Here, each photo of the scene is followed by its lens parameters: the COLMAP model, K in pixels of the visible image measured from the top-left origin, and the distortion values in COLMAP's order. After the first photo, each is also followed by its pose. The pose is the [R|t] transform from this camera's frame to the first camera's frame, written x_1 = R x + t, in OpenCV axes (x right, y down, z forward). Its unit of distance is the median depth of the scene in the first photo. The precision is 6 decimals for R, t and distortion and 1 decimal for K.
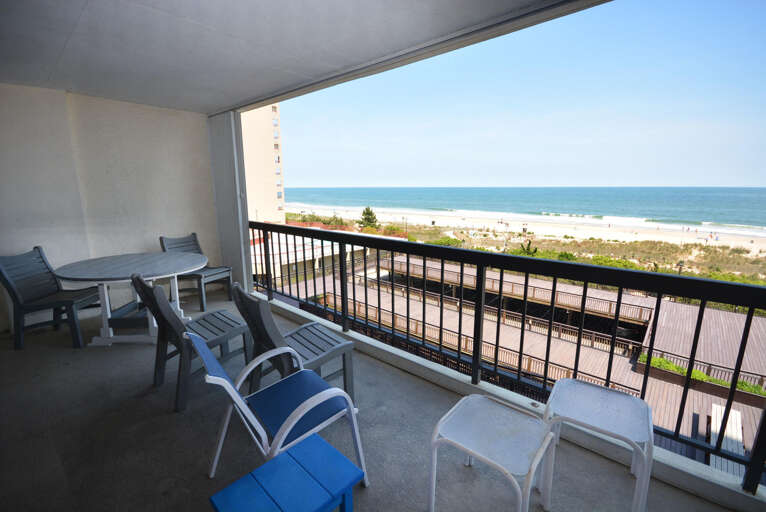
lens RADIAL K [[344.8, 0, 379.6], [0, 344.8, 254.5], [0, 0, 1]] dist [-0.017770, -0.000748]
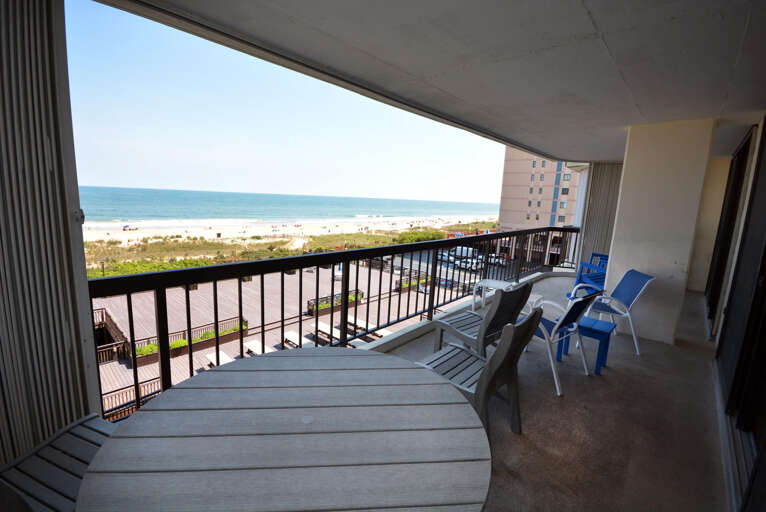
lens RADIAL K [[344.8, 0, 378.9], [0, 344.8, 254.9], [0, 0, 1]] dist [-0.017770, -0.000748]
pose [[-0.009761, -0.161624, 0.986804, -0.198319], [0.154116, 0.974817, 0.161186, -0.036182], [-0.988005, 0.153656, 0.015393, 0.189634]]
